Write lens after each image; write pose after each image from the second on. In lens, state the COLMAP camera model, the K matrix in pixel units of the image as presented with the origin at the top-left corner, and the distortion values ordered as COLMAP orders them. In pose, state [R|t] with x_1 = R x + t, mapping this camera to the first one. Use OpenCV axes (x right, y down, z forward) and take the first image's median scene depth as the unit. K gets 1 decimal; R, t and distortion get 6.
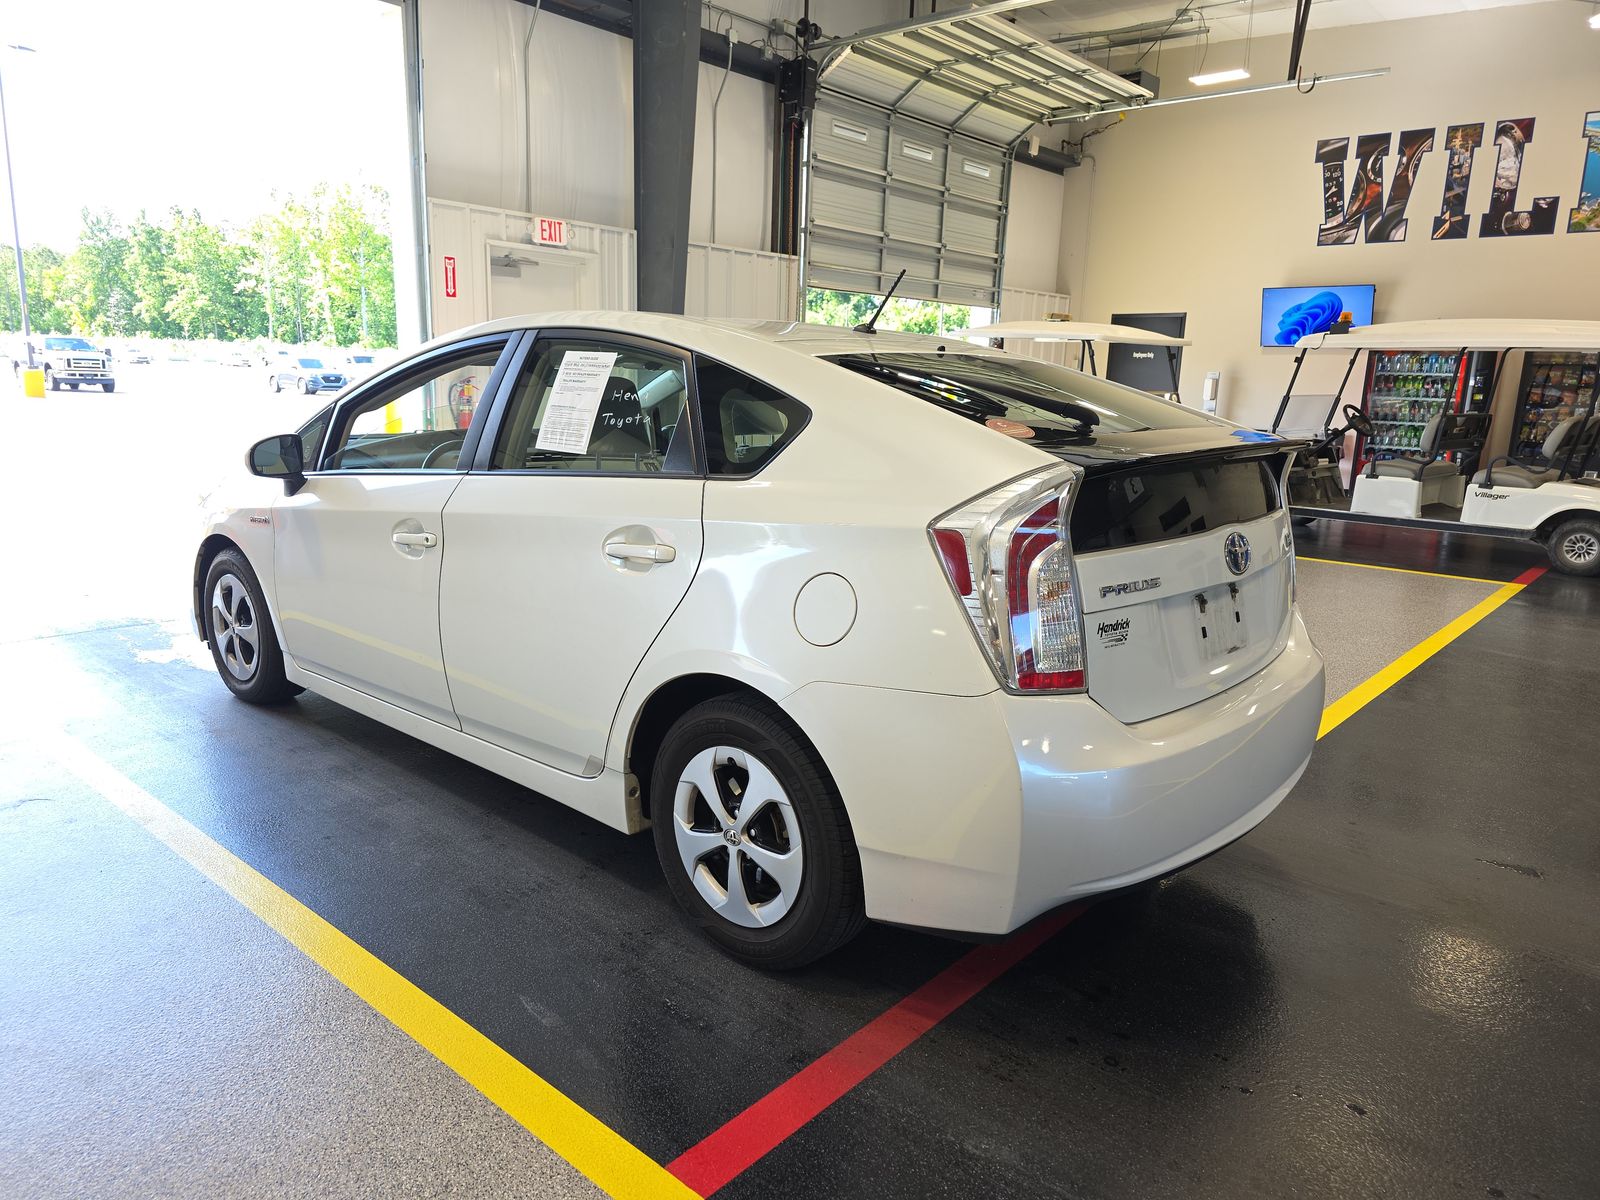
lens RADIAL K [[1087.8, 0, 779.8], [0, 1087.8, 595.8], [0, 0, 1]] dist [0.046816, -0.040278]
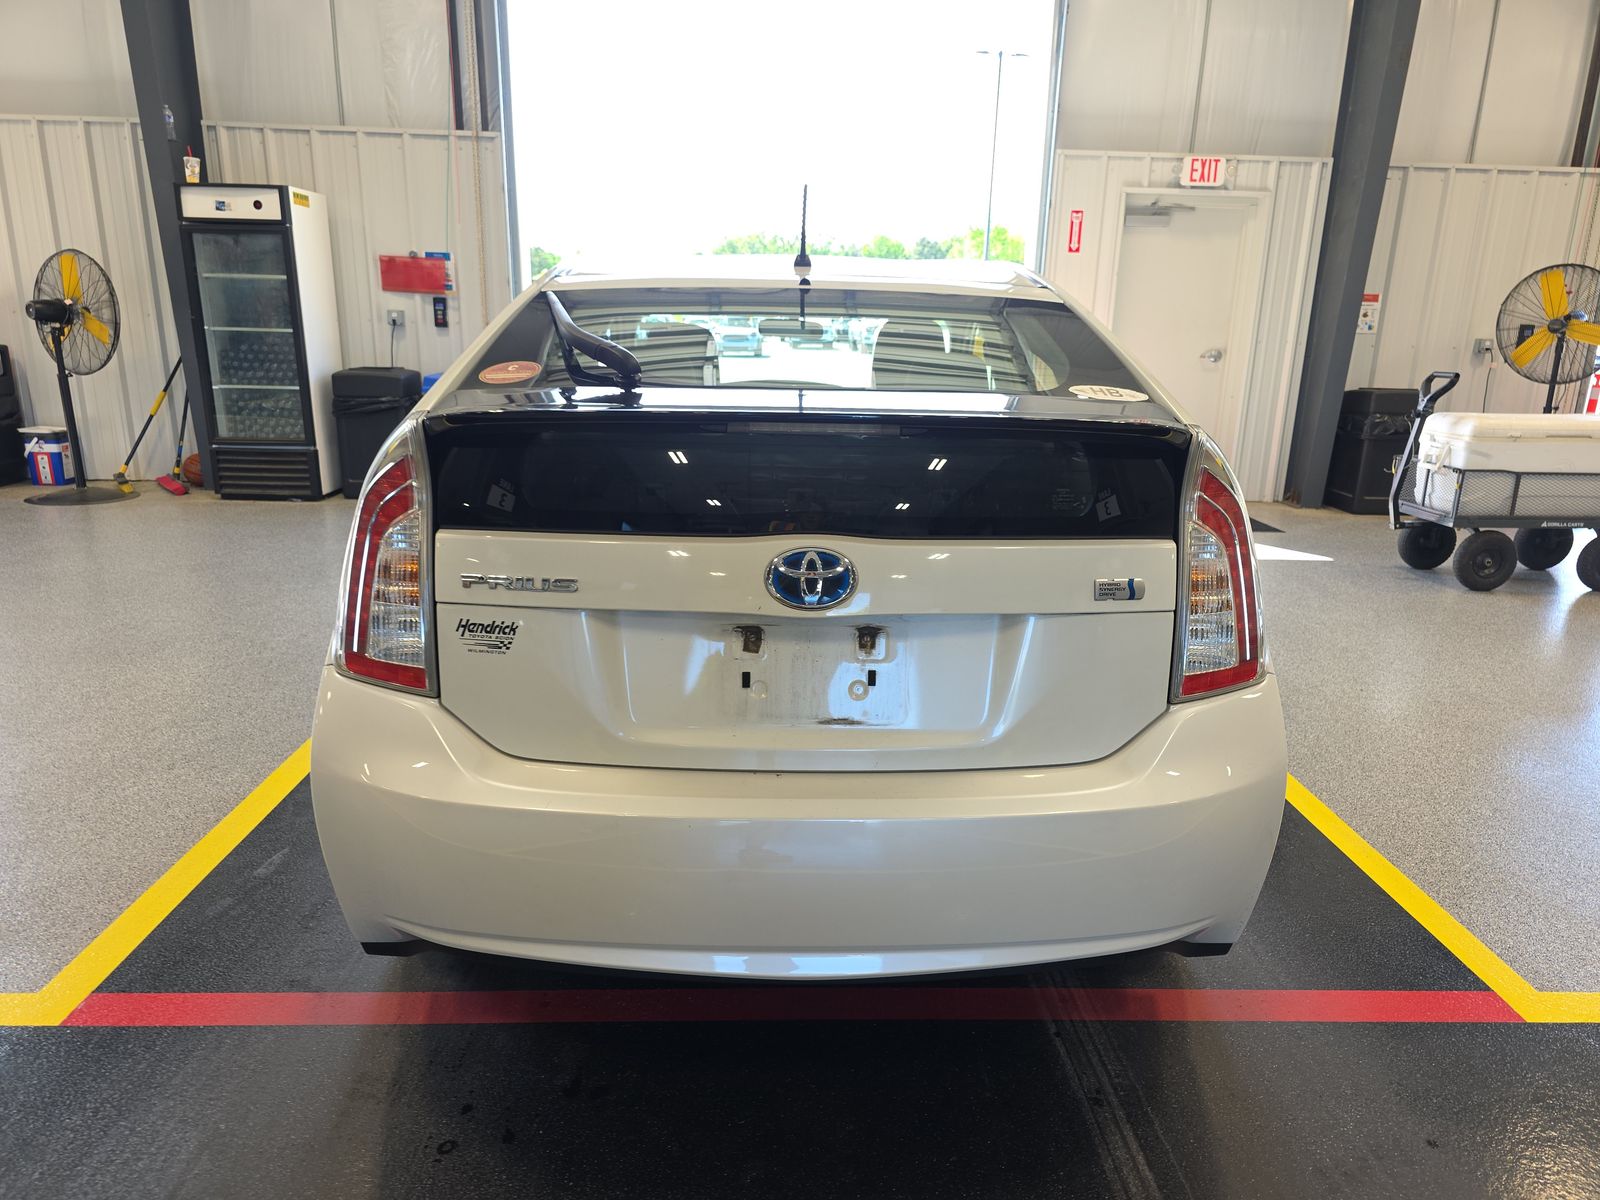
lens RADIAL K [[1087.8, 0, 779.8], [0, 1087.8, 595.8], [0, 0, 1]] dist [0.046816, -0.040278]
pose [[0.689462, 0.171872, -0.703635, 0.243588], [-0.150694, 0.984220, 0.092750, -0.024303], [0.708472, 0.042086, 0.704483, 0.142737]]
